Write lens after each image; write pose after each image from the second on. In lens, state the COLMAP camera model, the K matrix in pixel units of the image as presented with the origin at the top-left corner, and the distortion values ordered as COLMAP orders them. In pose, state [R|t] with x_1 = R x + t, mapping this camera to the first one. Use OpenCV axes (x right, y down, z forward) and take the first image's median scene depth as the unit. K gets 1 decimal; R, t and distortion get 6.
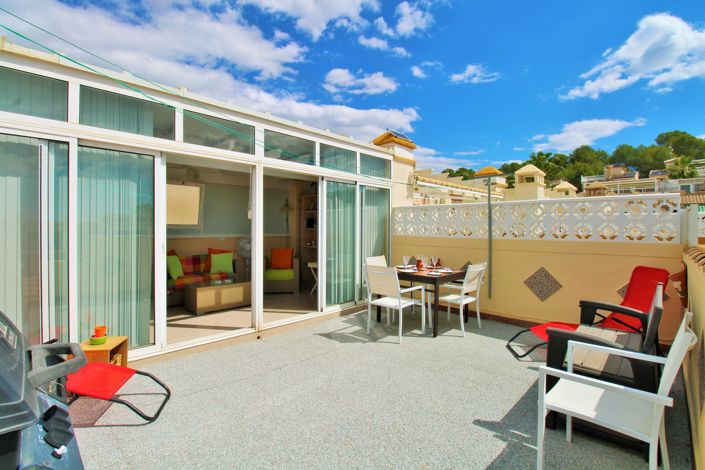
lens RADIAL K [[325.3, 0, 353.4], [0, 325.3, 231.0], [0, 0, 1]] dist [-0.019020, -0.000140]
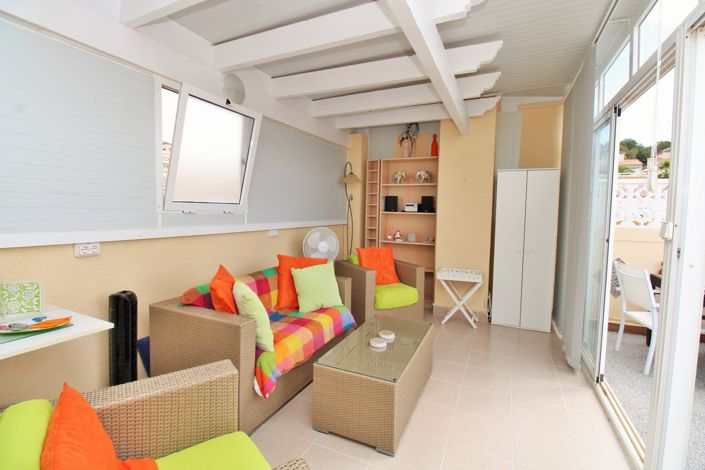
lens RADIAL K [[325.3, 0, 353.4], [0, 325.3, 231.0], [0, 0, 1]] dist [-0.019020, -0.000140]
pose [[0.946253, -0.009840, 0.323276, -0.469923], [-0.011786, 0.997824, 0.064868, -0.012147], [-0.323211, -0.065192, 0.944079, 0.502105]]
